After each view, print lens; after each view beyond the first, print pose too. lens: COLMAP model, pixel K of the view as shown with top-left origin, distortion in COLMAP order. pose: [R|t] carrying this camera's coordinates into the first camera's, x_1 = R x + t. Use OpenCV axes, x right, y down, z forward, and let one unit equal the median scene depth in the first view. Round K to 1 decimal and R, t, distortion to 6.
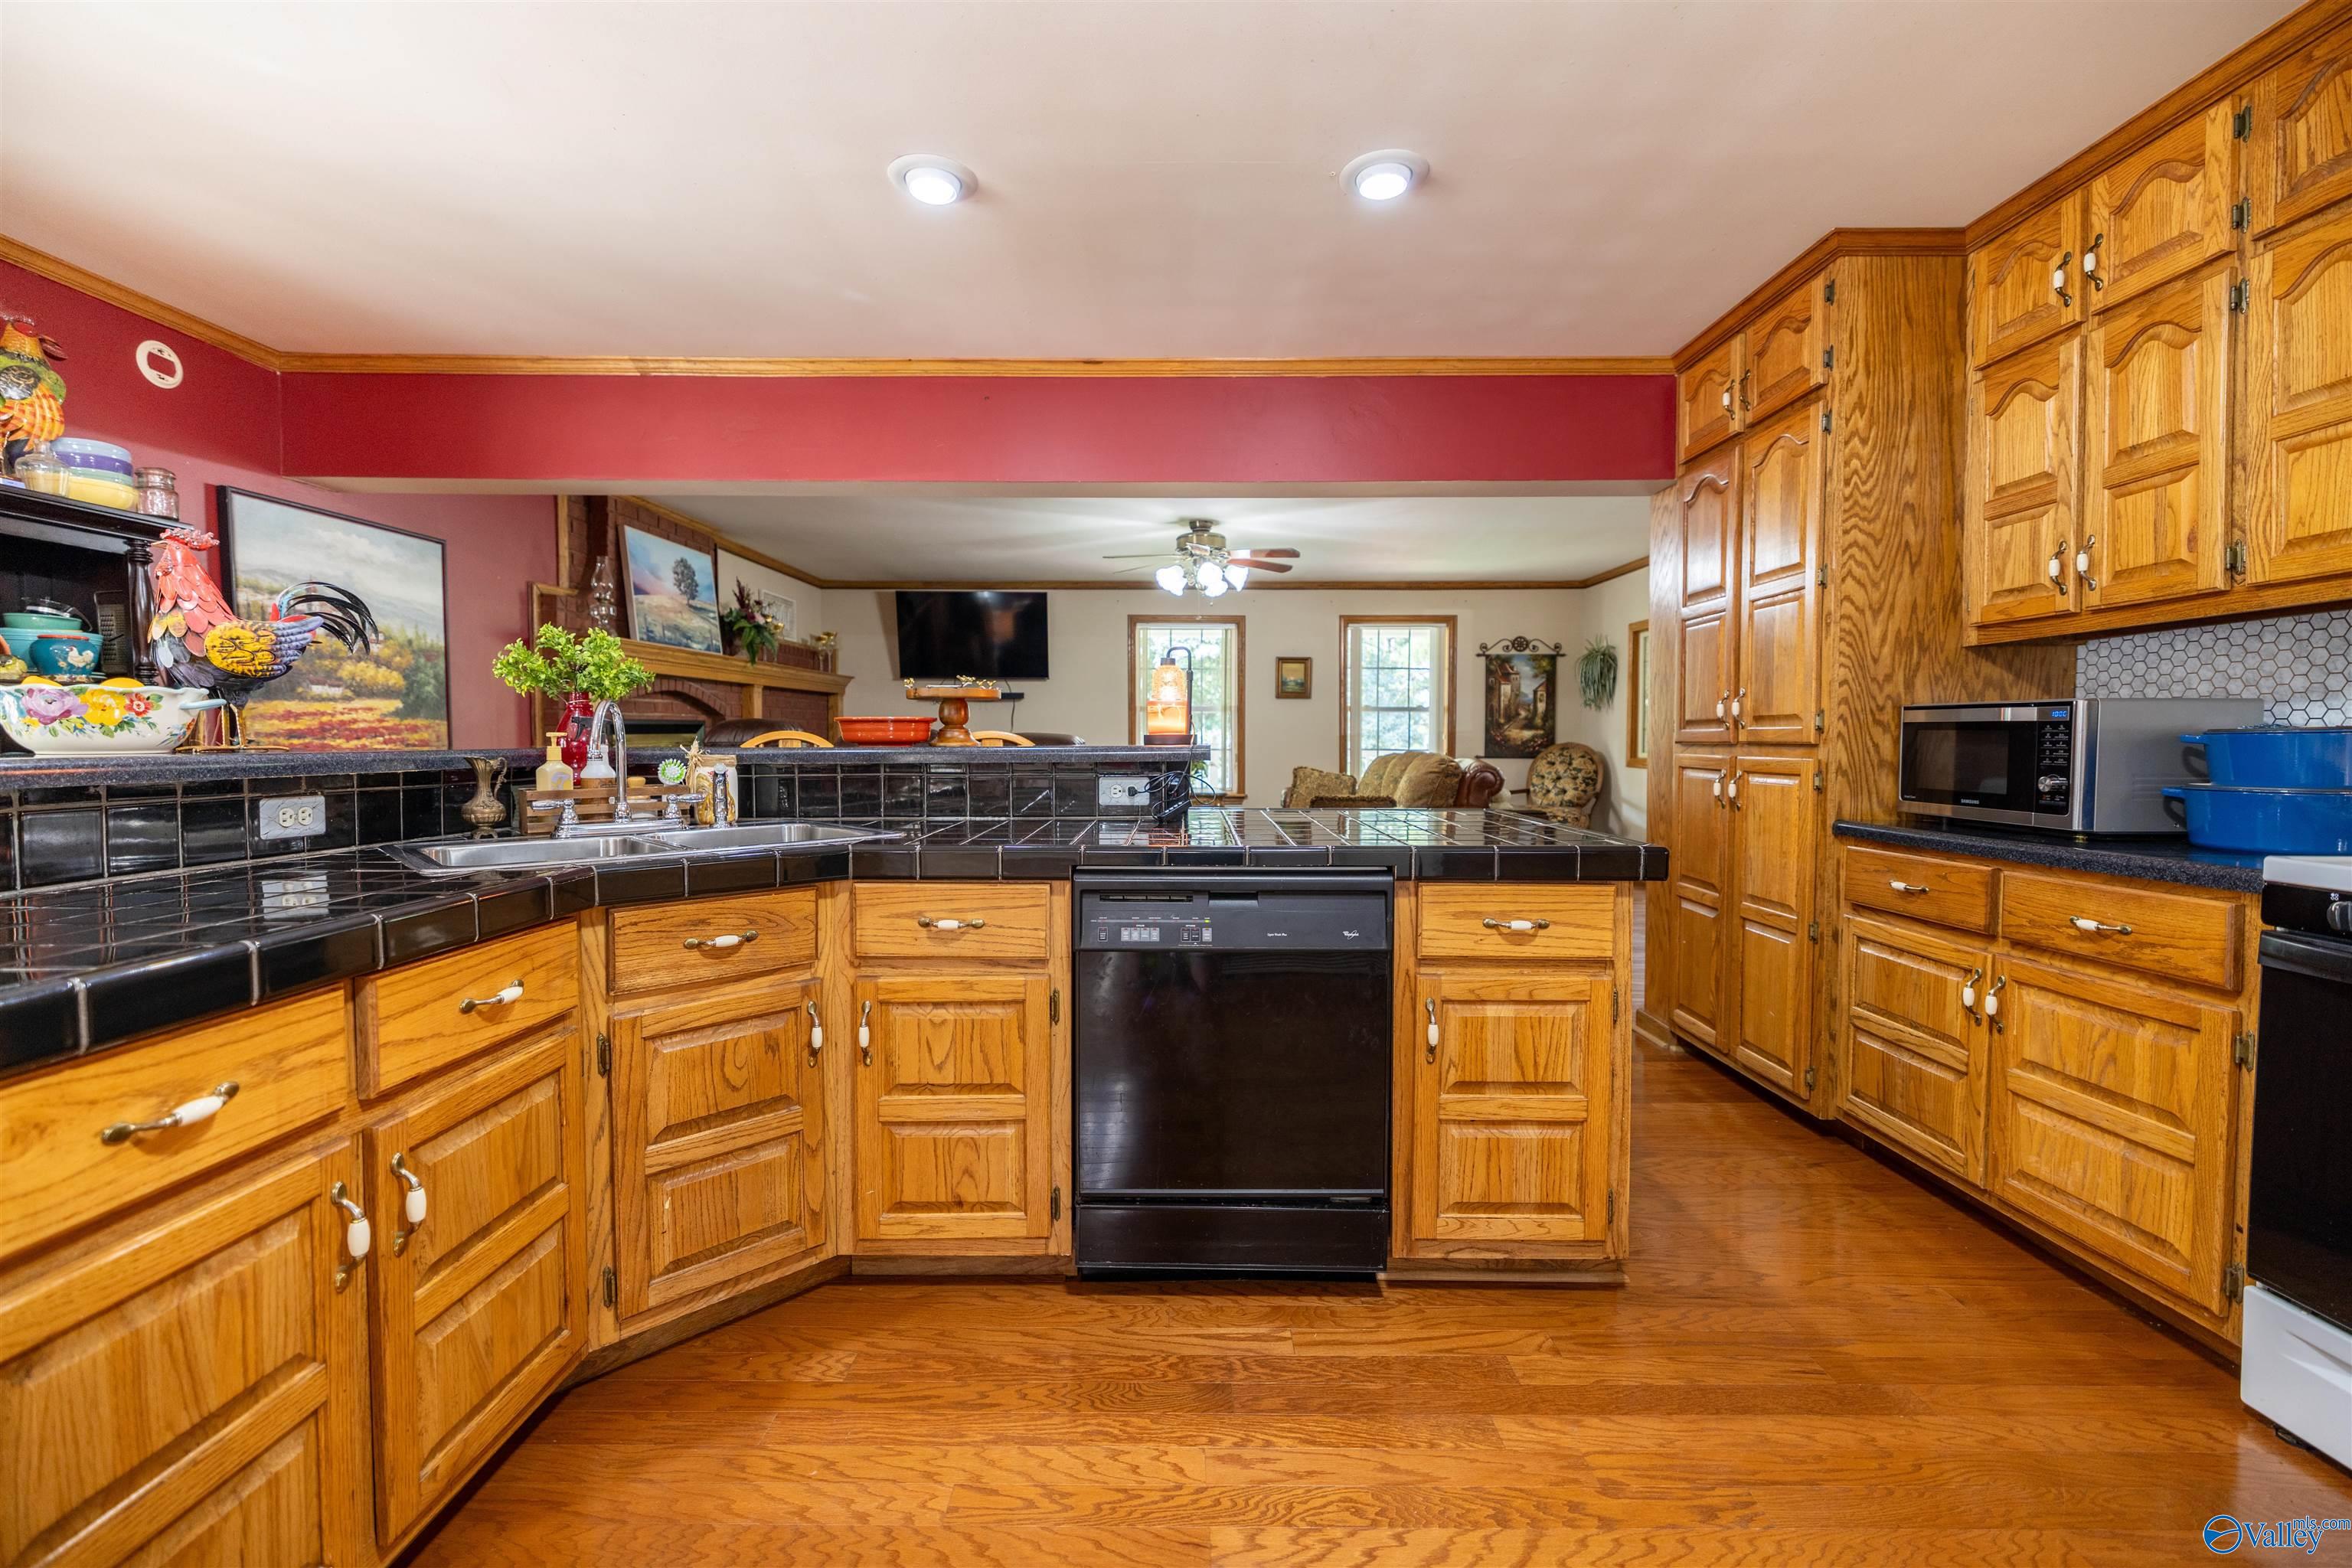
lens RADIAL K [[979.1, 0, 1166.1], [0, 979.1, 769.1], [0, 0, 1]] dist [0.003428, -0.001631]
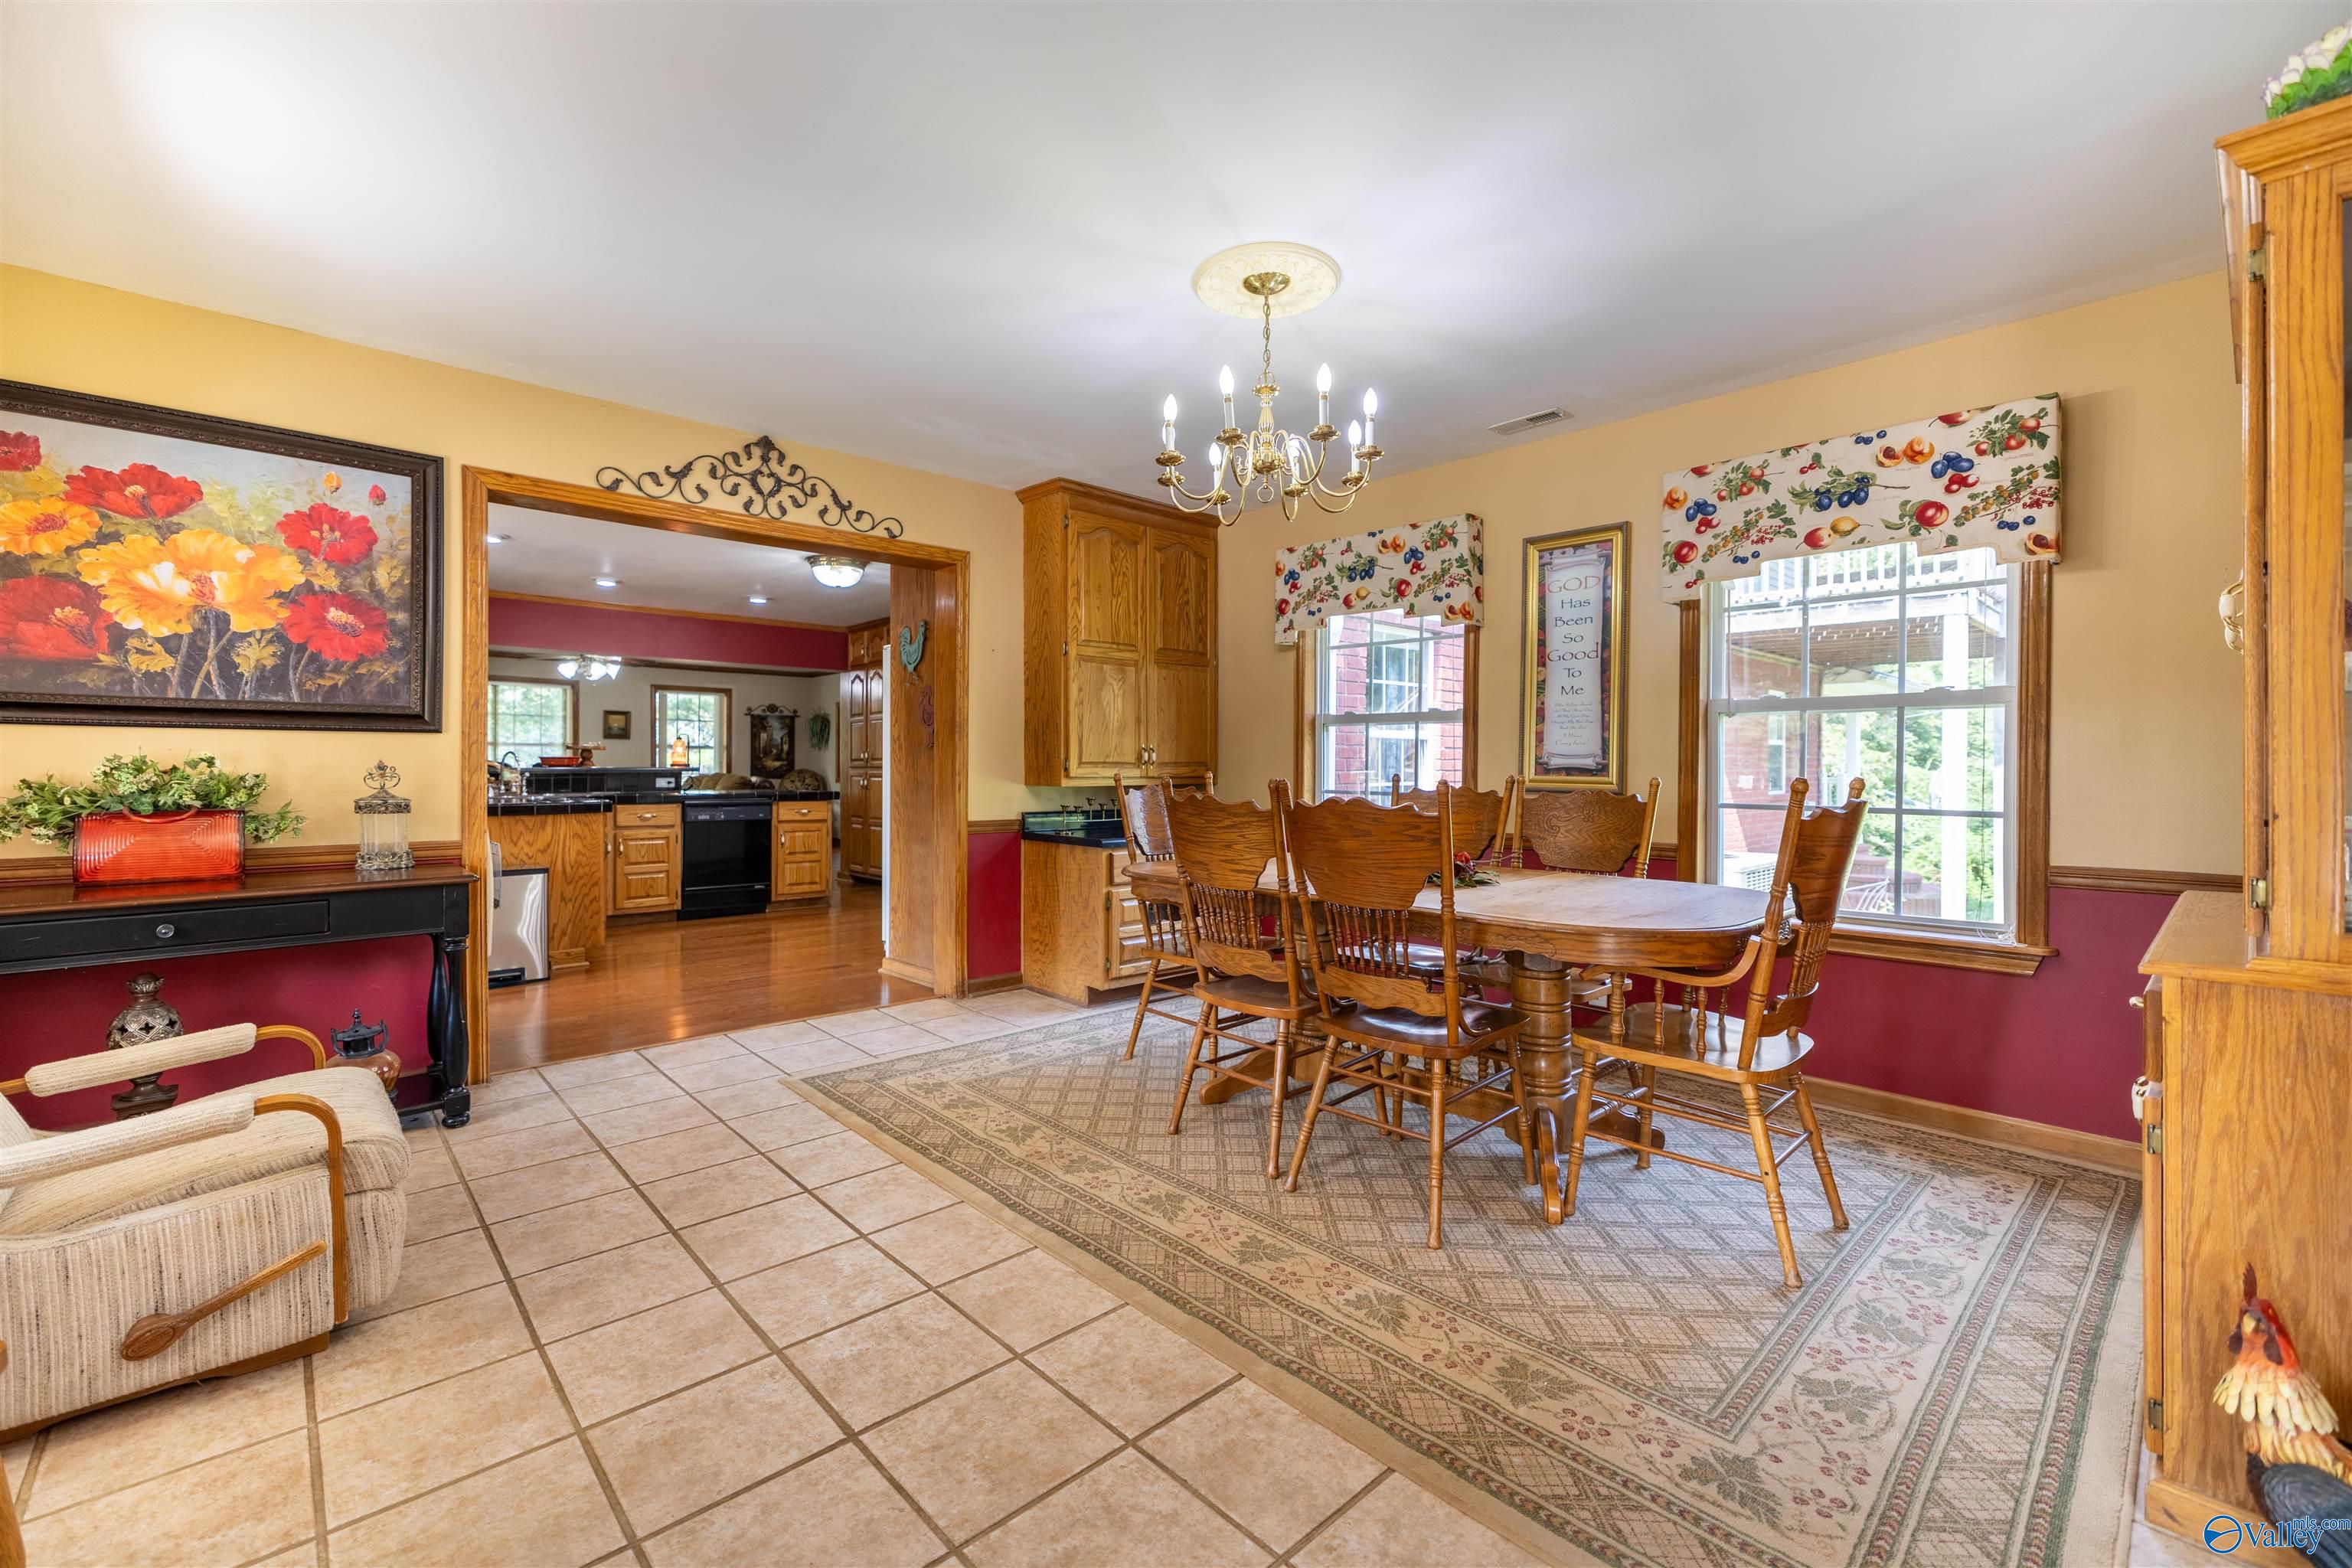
lens RADIAL K [[979.1, 0, 1166.2], [0, 979.1, 771.8], [0, 0, 1]] dist [0.003428, -0.001631]
pose [[0.725877, -0.000545, 0.687825, -0.757688], [0.019500, 0.999614, -0.019787, 0.060601], [-0.687549, 0.027775, 0.725607, -1.682612]]
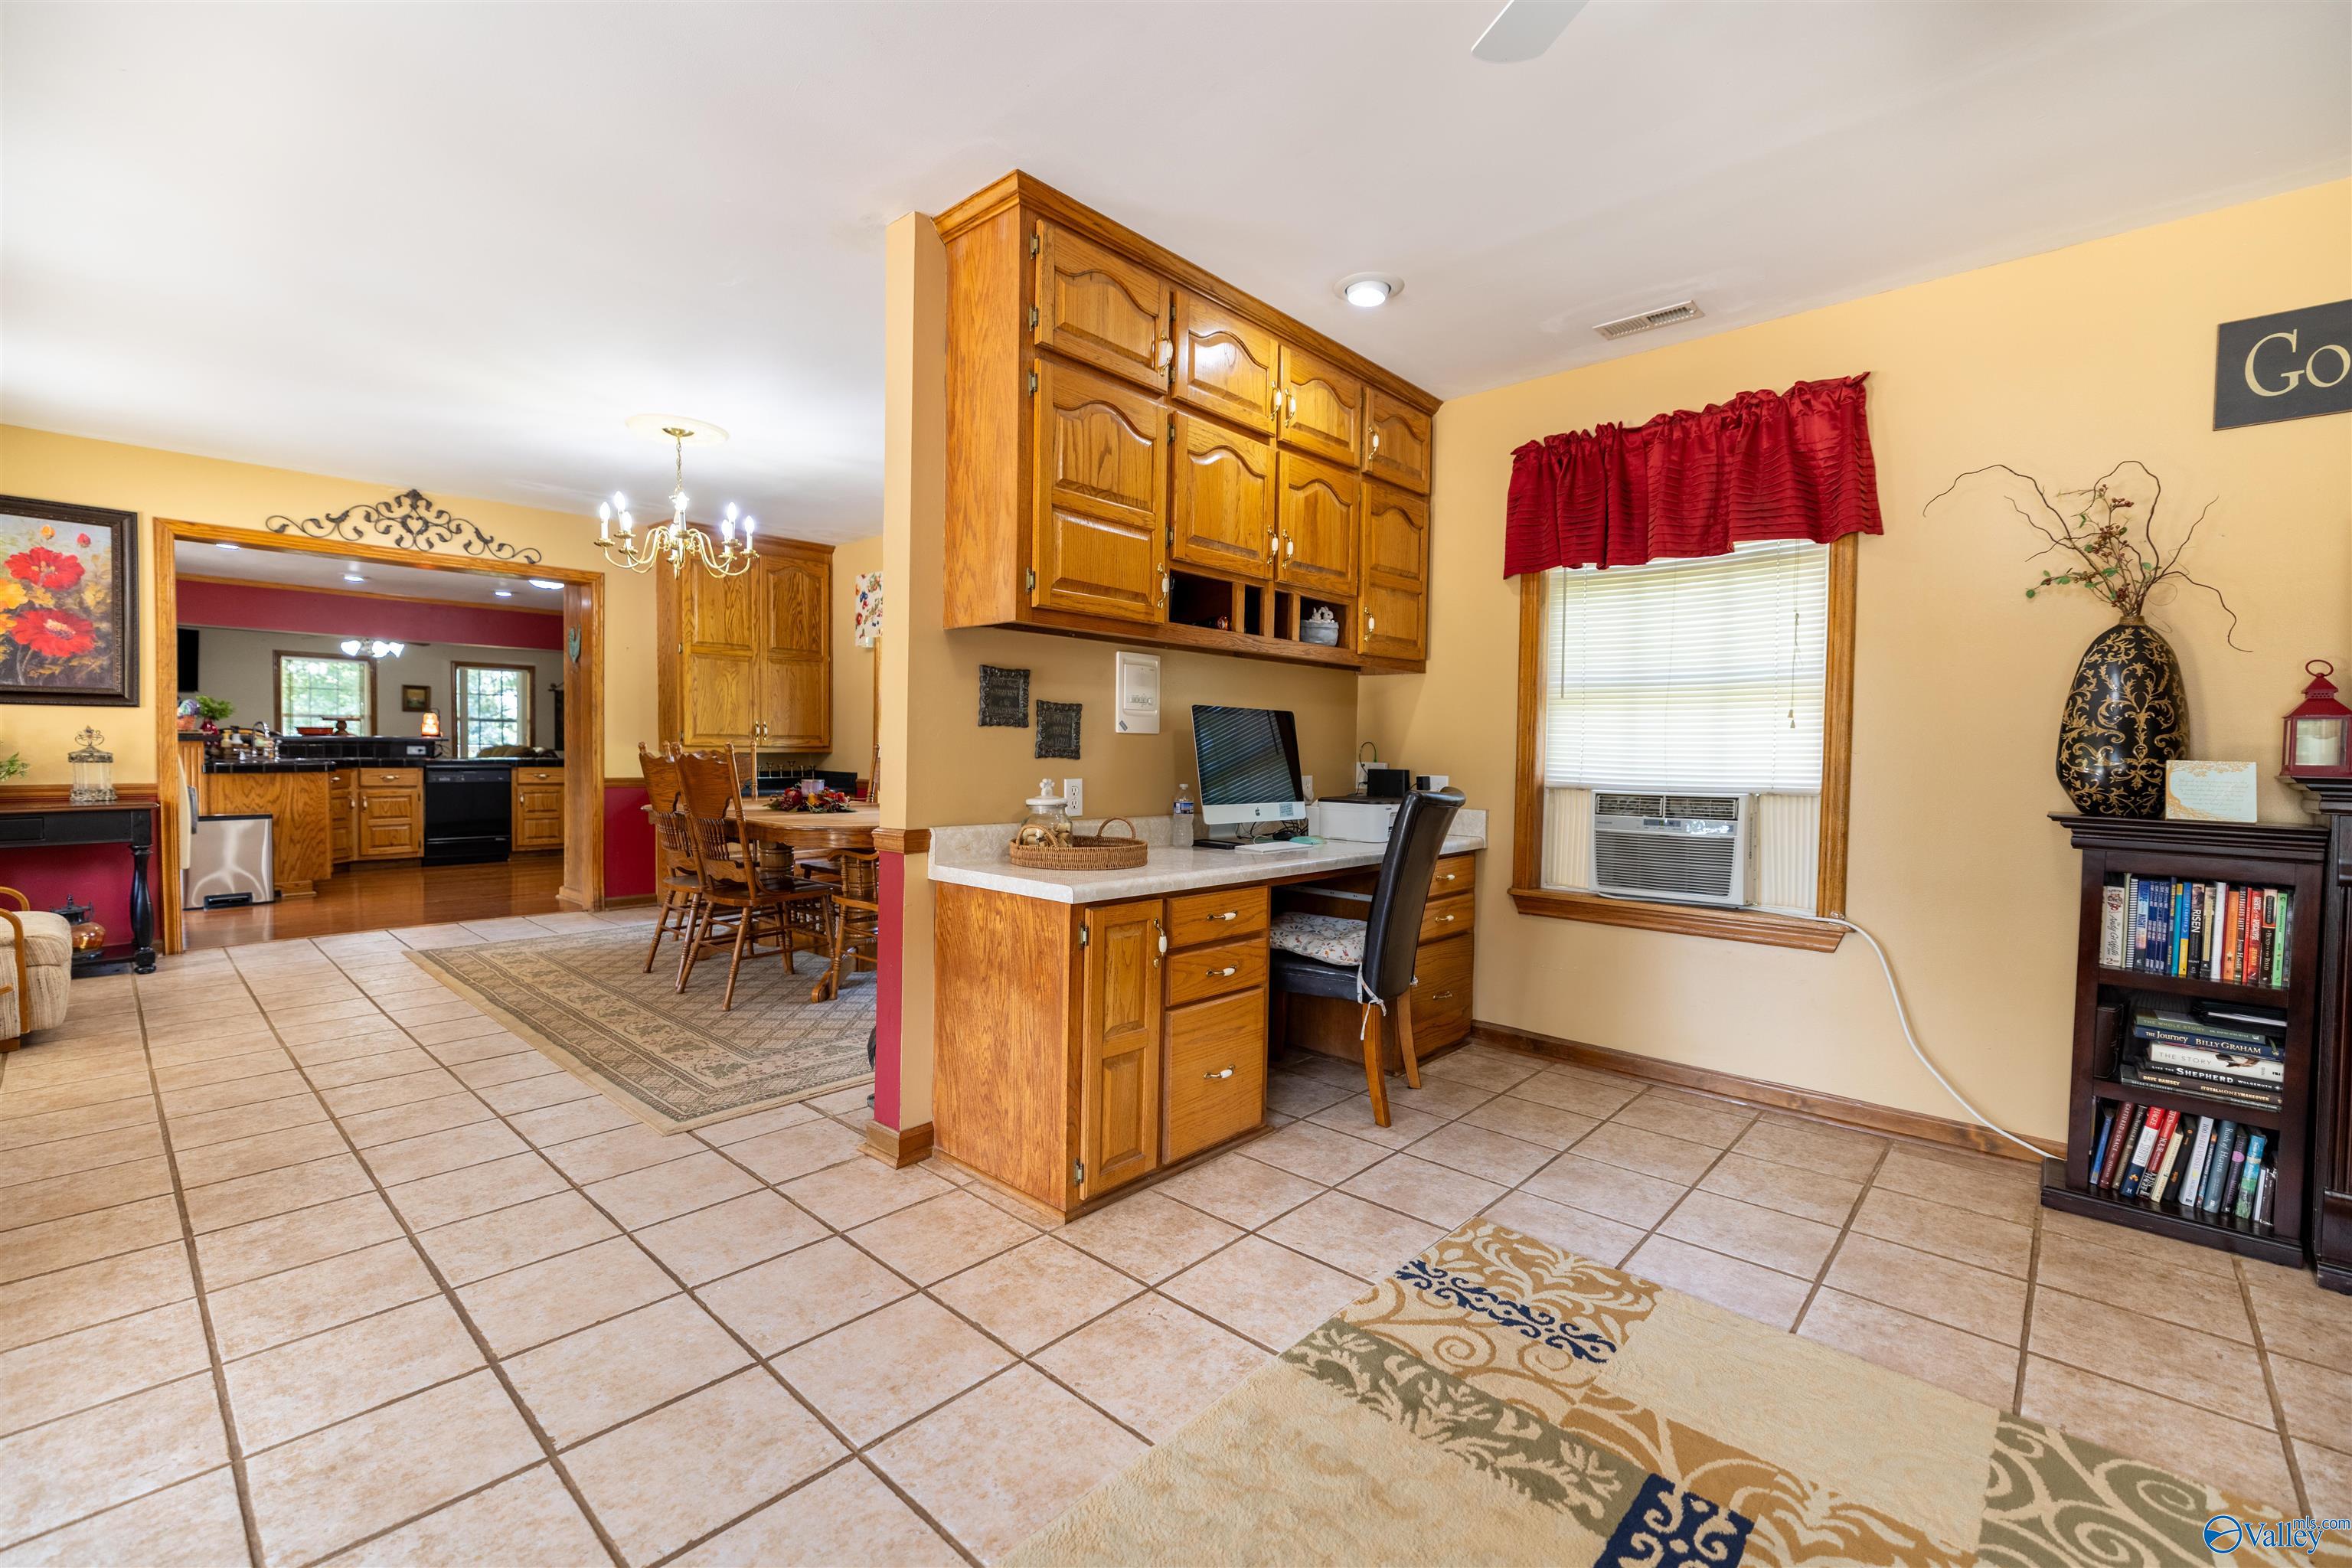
lens RADIAL K [[979.1, 0, 1152.8], [0, 979.1, 781.5], [0, 0, 1]] dist [0.003428, -0.001631]
pose [[0.667006, -0.017412, 0.744849, -0.686926], [0.012461, 0.999848, 0.012214, 0.095463], [-0.744948, 0.001134, 0.667122, -2.504063]]
